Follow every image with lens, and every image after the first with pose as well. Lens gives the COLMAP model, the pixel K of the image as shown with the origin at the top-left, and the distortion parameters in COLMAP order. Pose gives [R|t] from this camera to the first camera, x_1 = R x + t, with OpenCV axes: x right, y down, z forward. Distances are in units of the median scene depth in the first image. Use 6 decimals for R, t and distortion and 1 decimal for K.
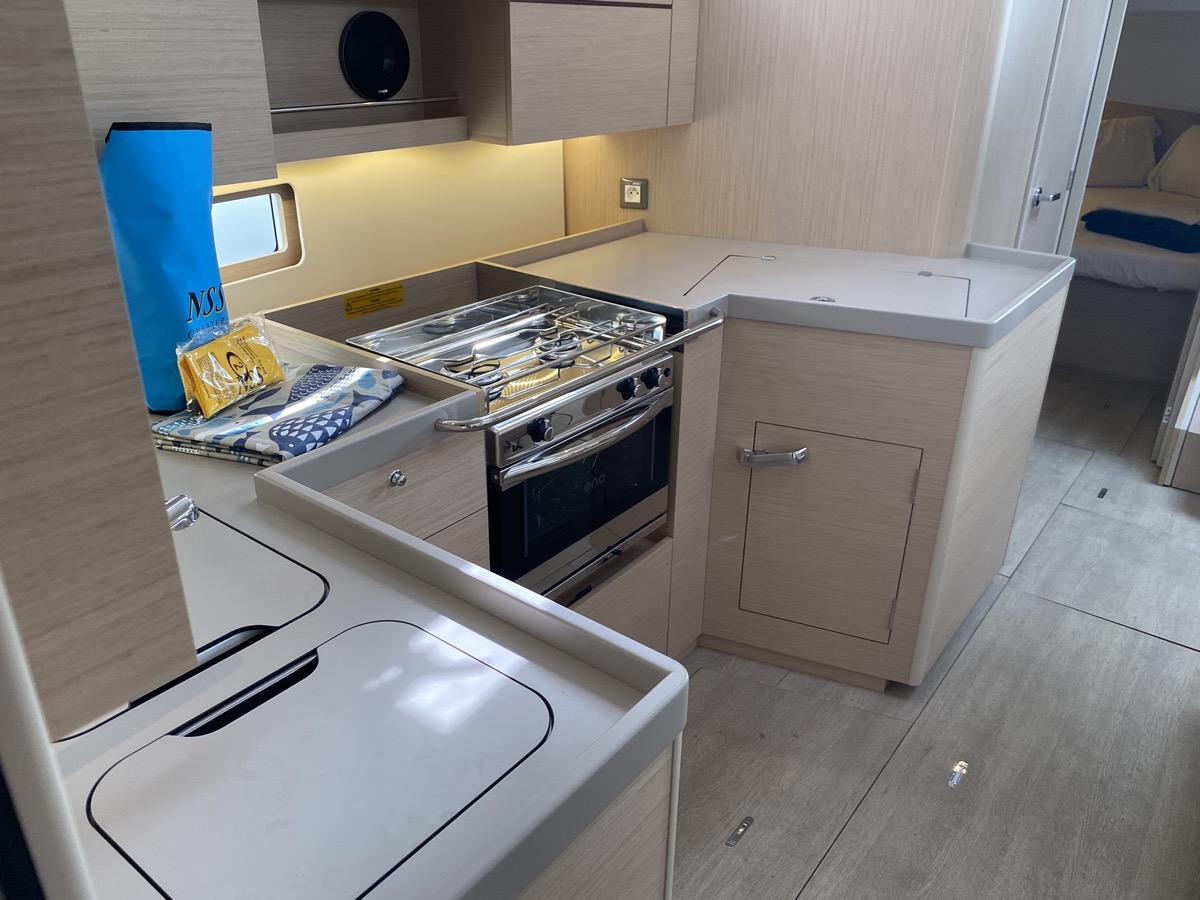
lens RADIAL K [[915.9, 0, 608.6], [0, 915.9, 438.0], [0, 0, 1]] dist [0.030003, -0.035660]
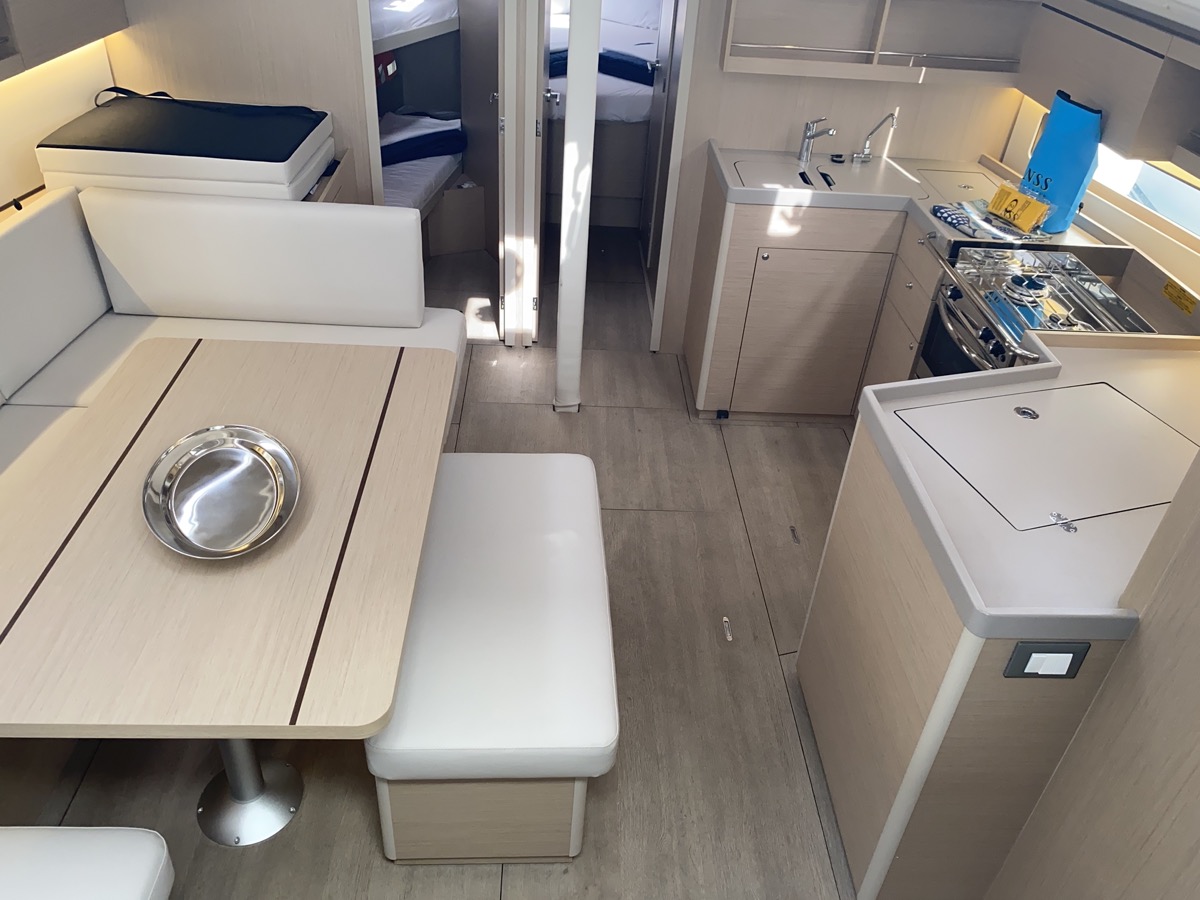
lens RADIAL K [[915.9, 0, 605.6], [0, 915.9, 436.0], [0, 0, 1]] dist [0.030003, -0.035660]
pose [[-0.768953, 0.305406, -0.561639, 1.054606], [-0.333689, 0.557614, 0.760078, -0.679780], [0.545310, 0.771877, -0.326868, 0.990793]]
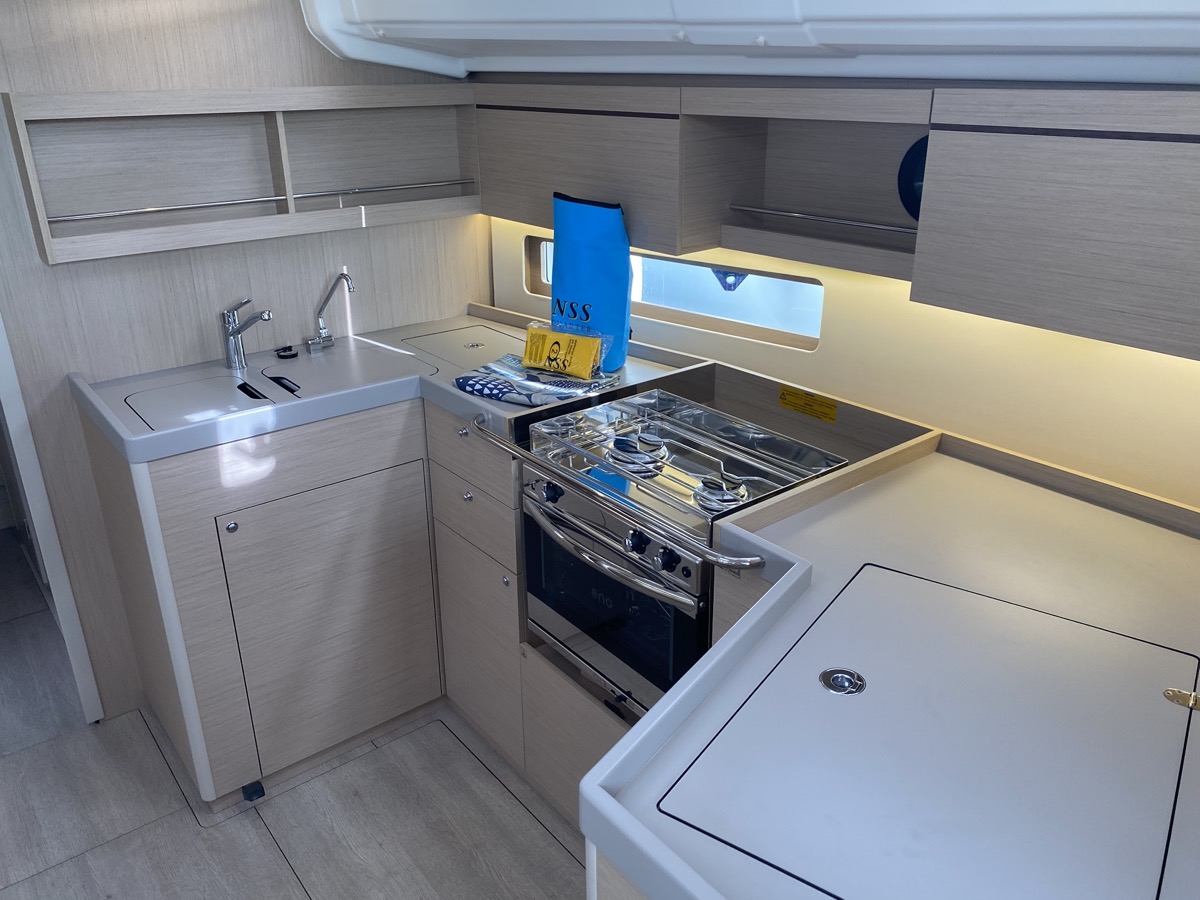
lens RADIAL K [[915.9, 0, 597.7], [0, 915.9, 441.9], [0, 0, 1]] dist [0.030003, -0.035660]
pose [[-0.240392, 0.353060, -0.904190, 0.638450], [-0.396980, 0.814283, 0.423497, -0.394254], [0.885787, 0.460751, -0.055590, 0.755238]]
